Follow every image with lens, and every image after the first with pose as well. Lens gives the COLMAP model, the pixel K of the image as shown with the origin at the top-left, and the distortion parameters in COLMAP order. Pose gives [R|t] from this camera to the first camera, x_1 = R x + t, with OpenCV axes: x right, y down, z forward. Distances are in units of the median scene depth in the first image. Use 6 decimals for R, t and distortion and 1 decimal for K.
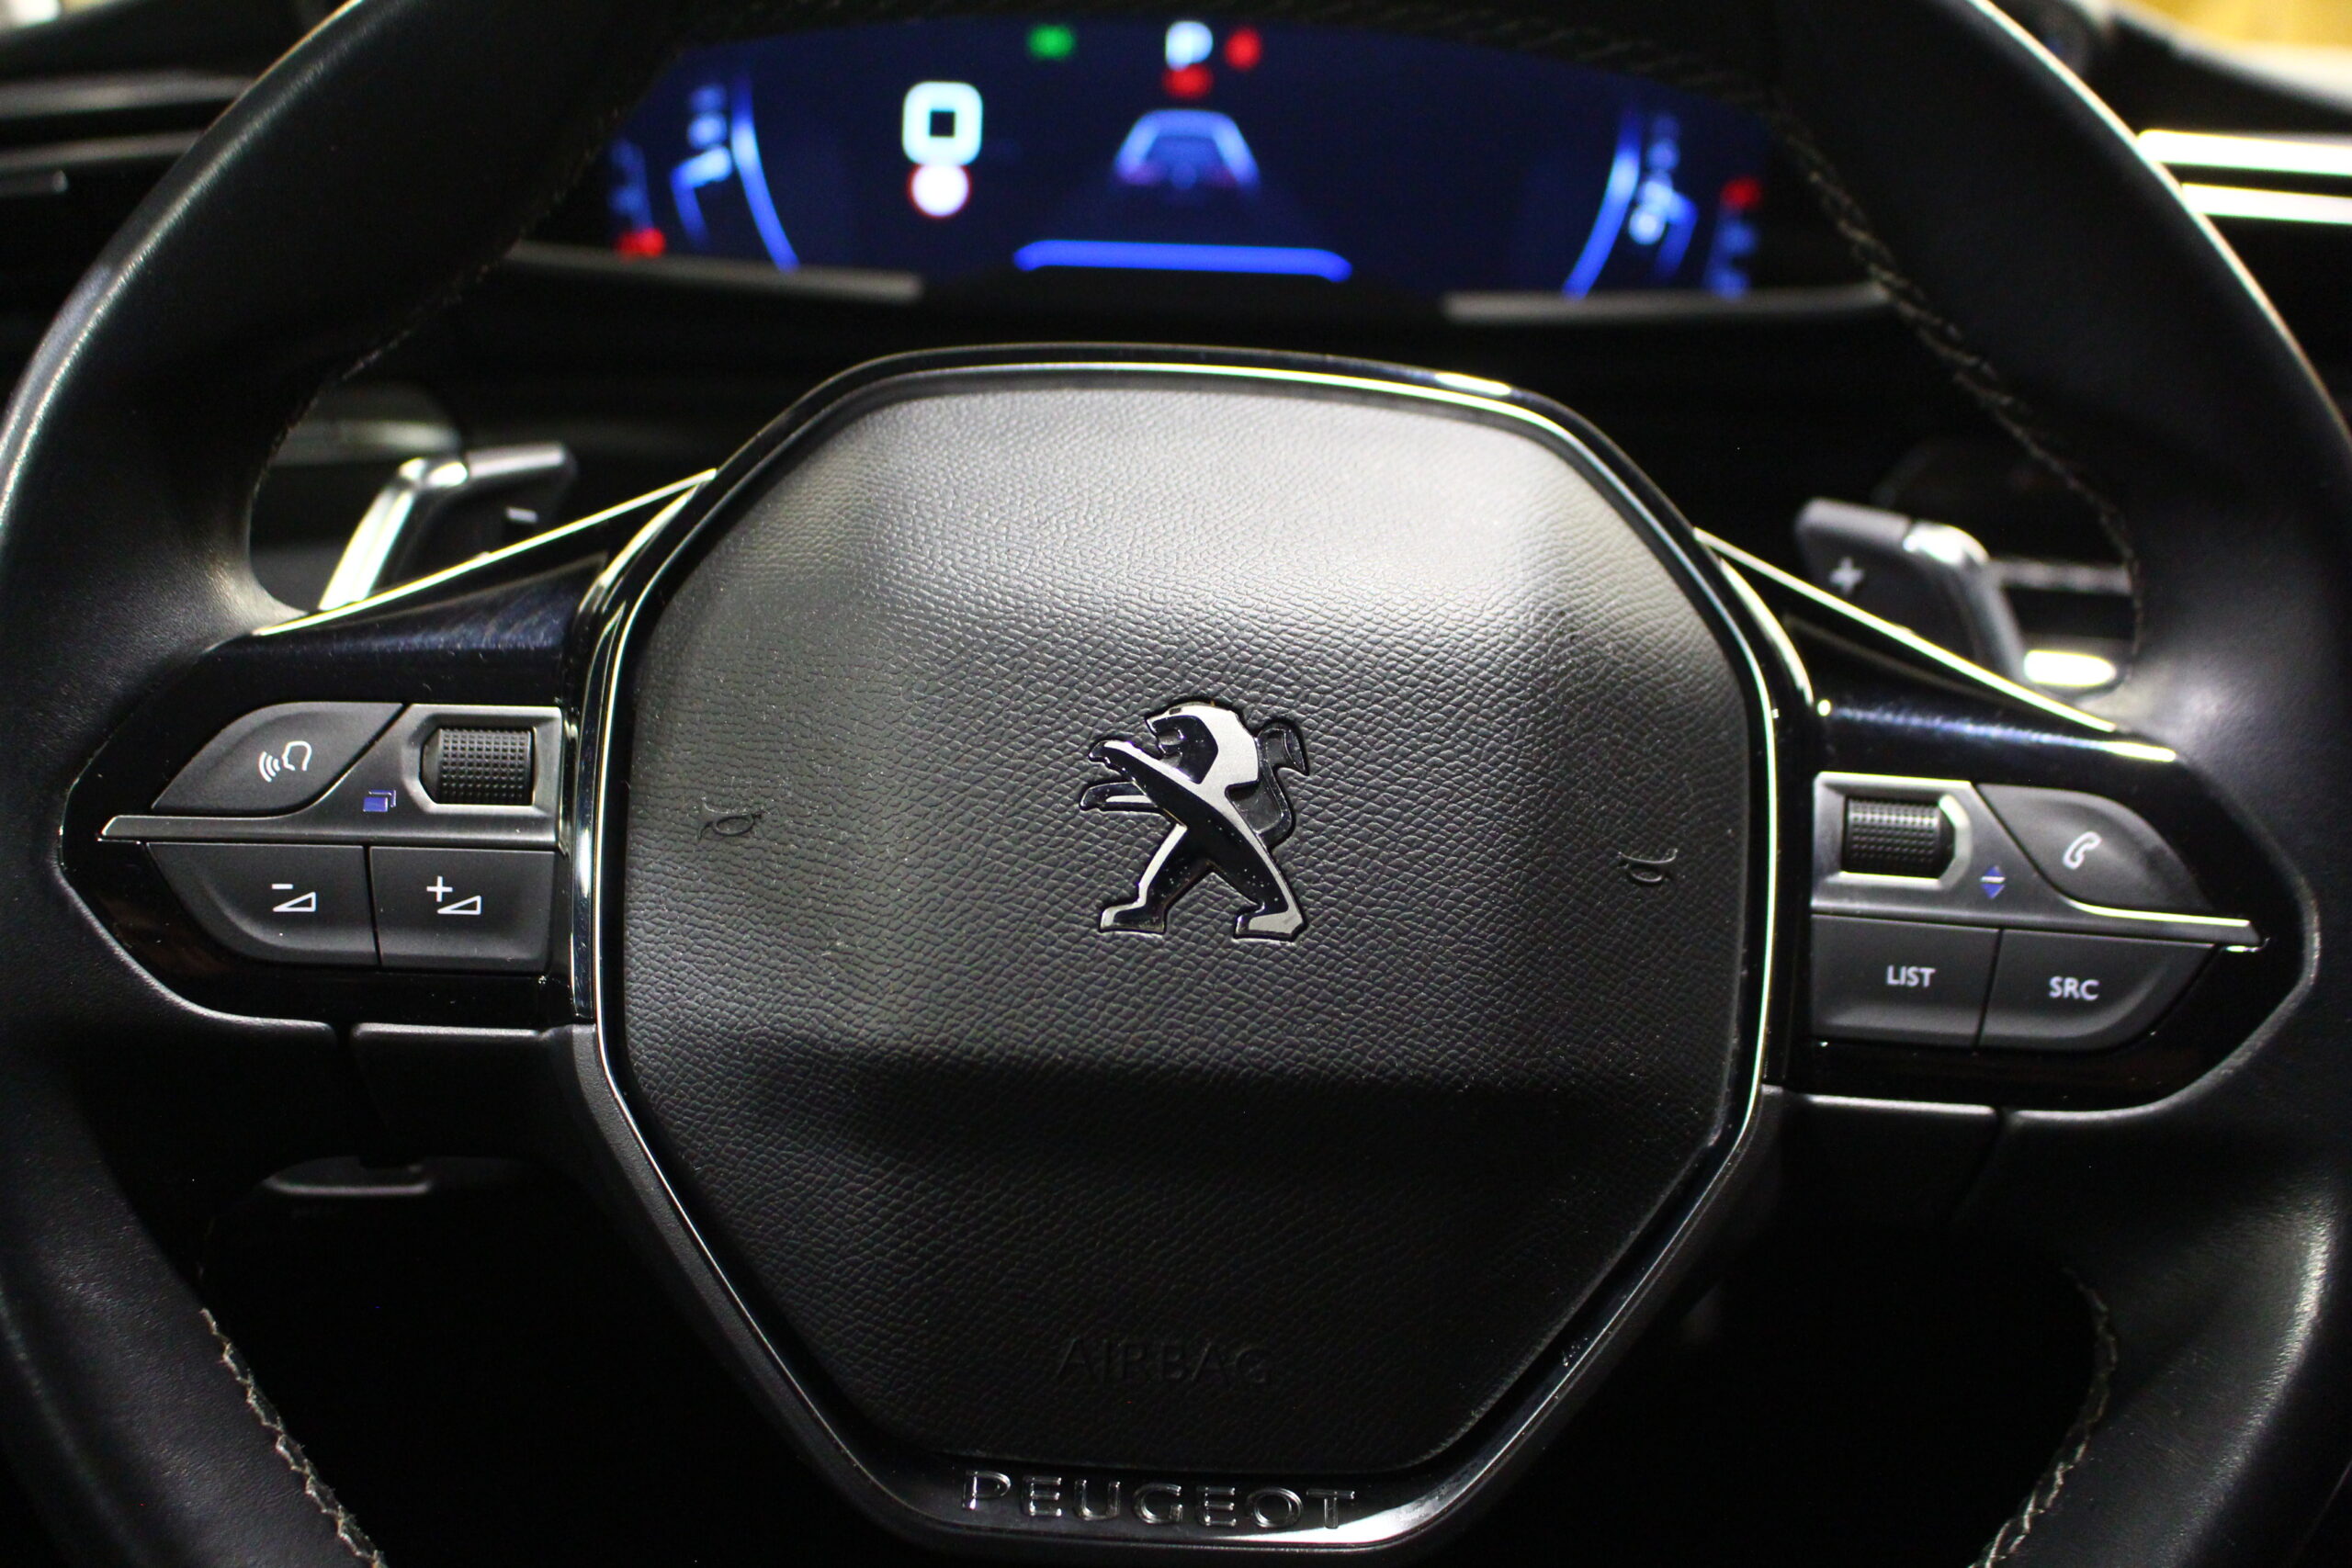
lens RADIAL K [[3065.7, 0, 1169.0], [0, 3065.7, 774.6], [0, 0, 1]] dist [-0.082159, 0.000000]
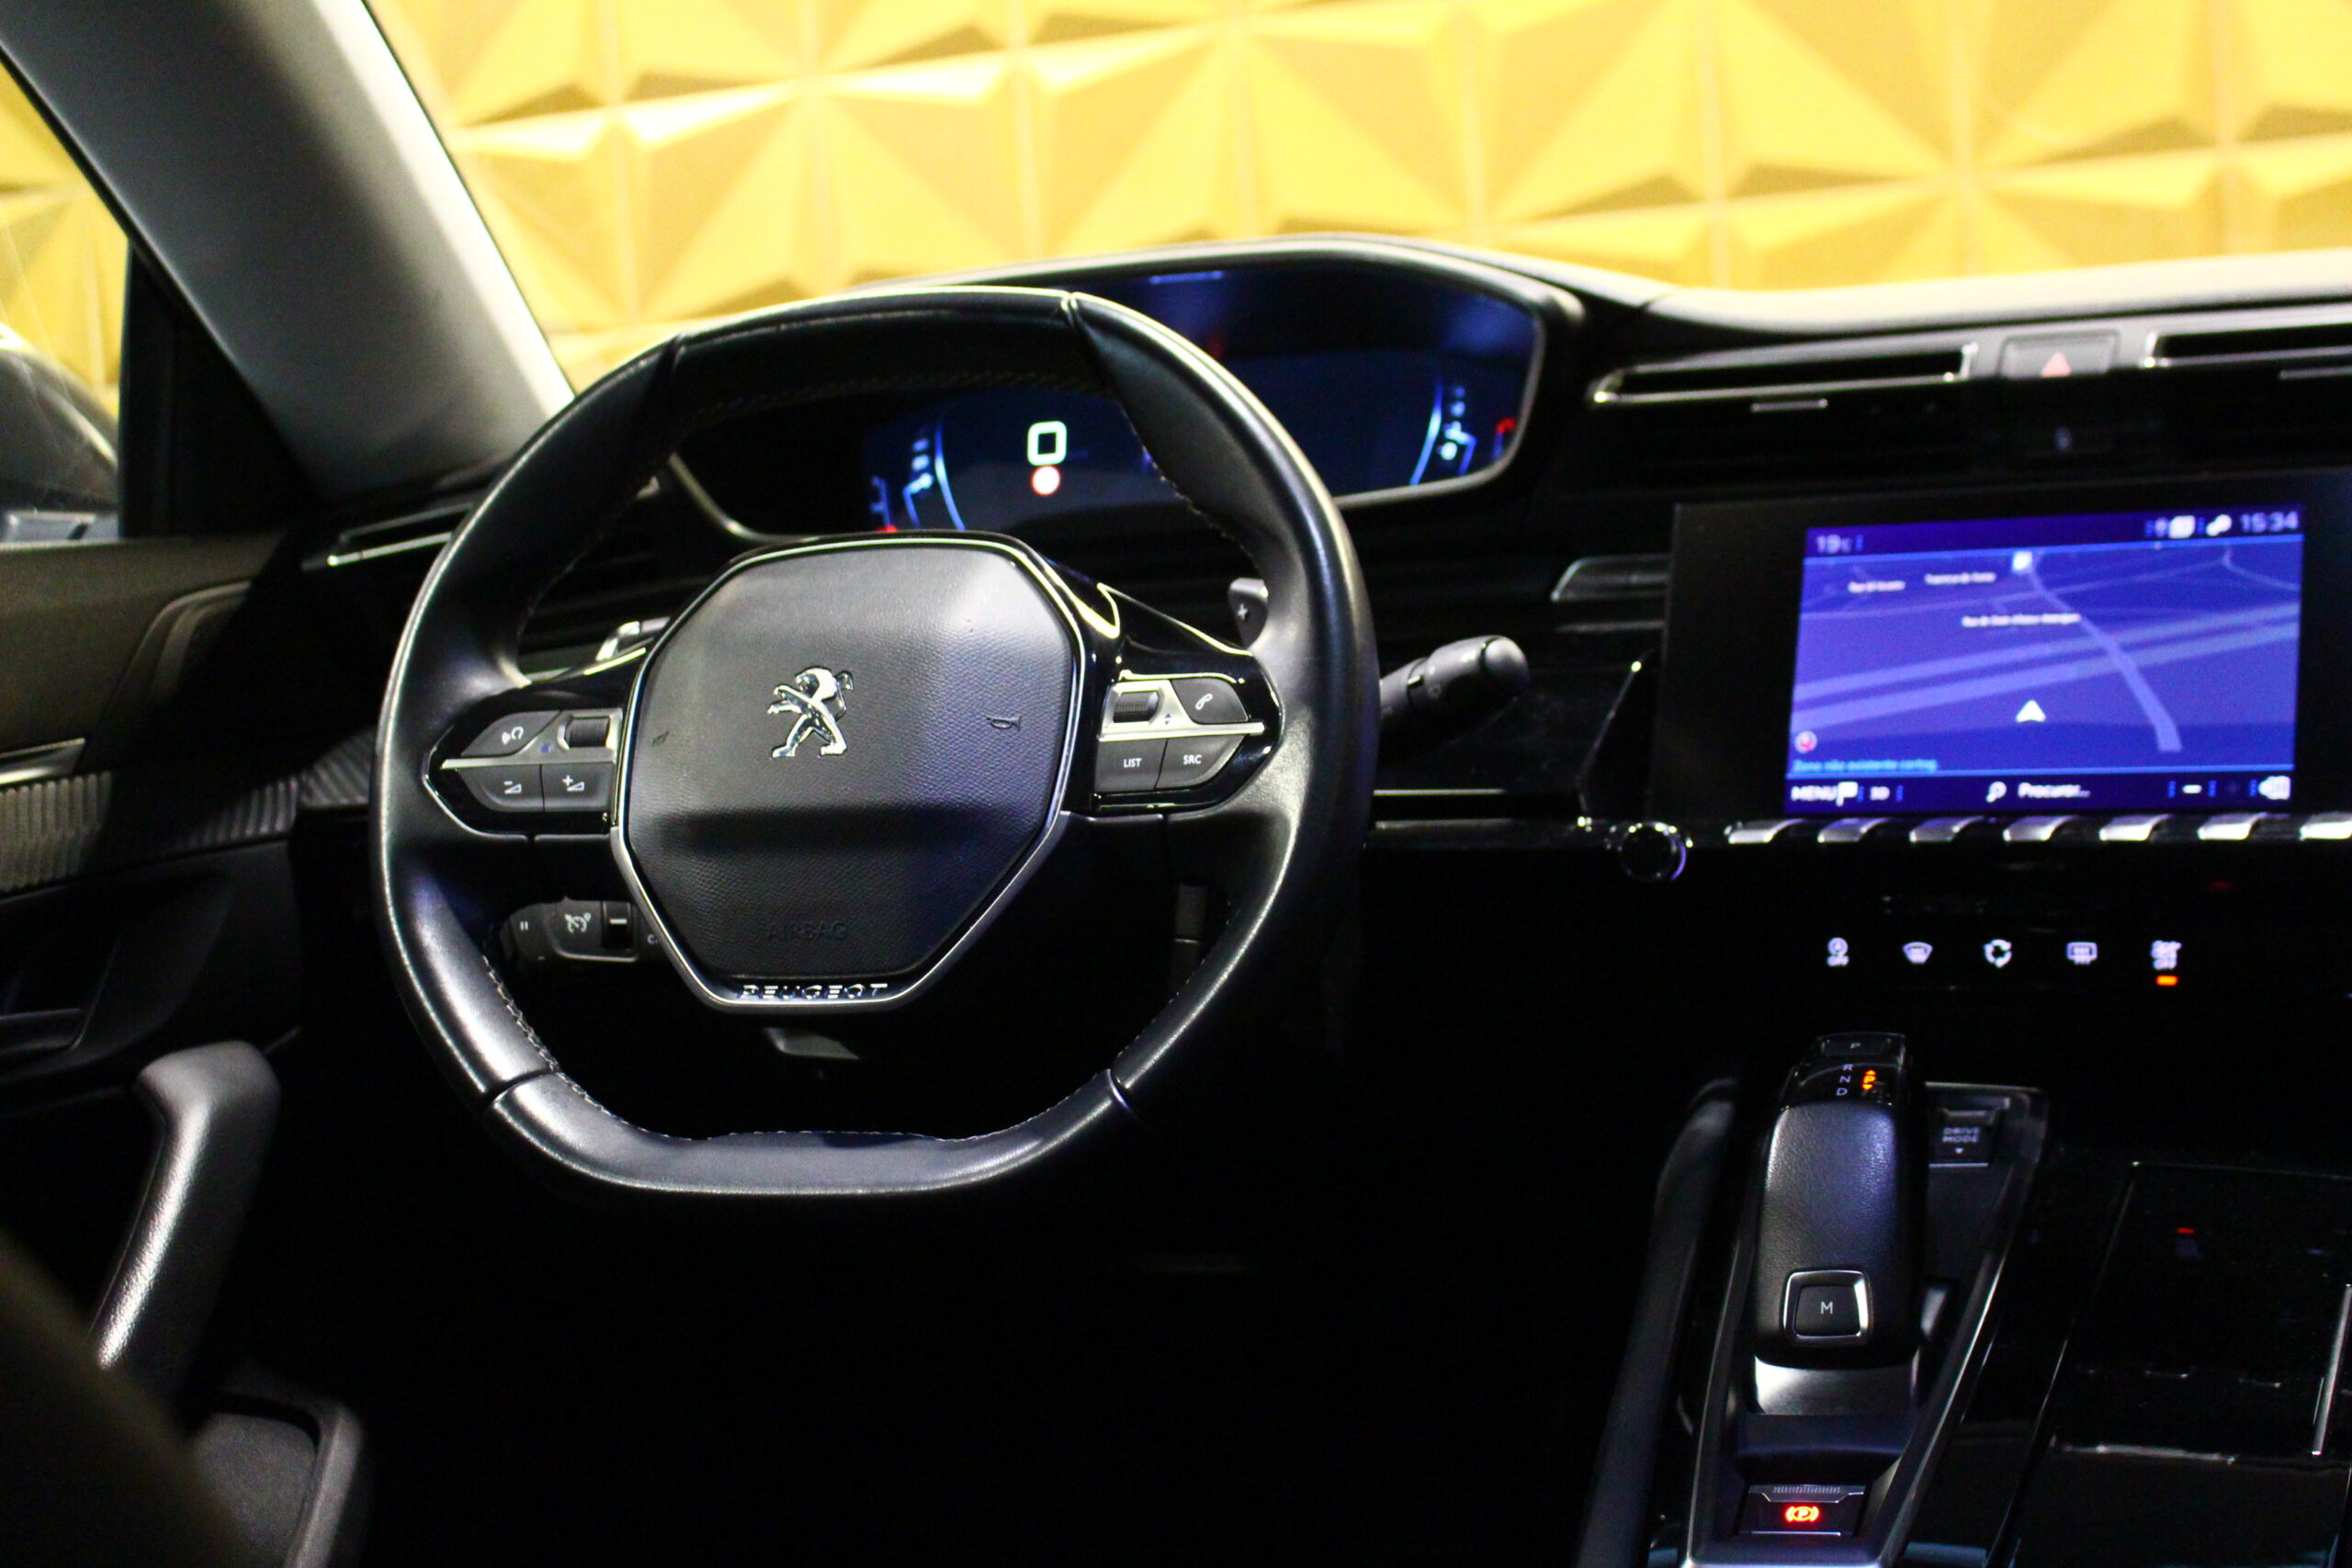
lens RADIAL K [[3558.4, 0, 1167.1], [0, 3558.4, 774.1], [0, 0, 1]] dist [-0.078983, 0.000000]
pose [[0.935903, -0.089202, -0.340775, 1.174013], [0.047120, 0.990414, -0.129843, 0.421579], [0.349091, 0.105463, 0.931135, -1.478342]]
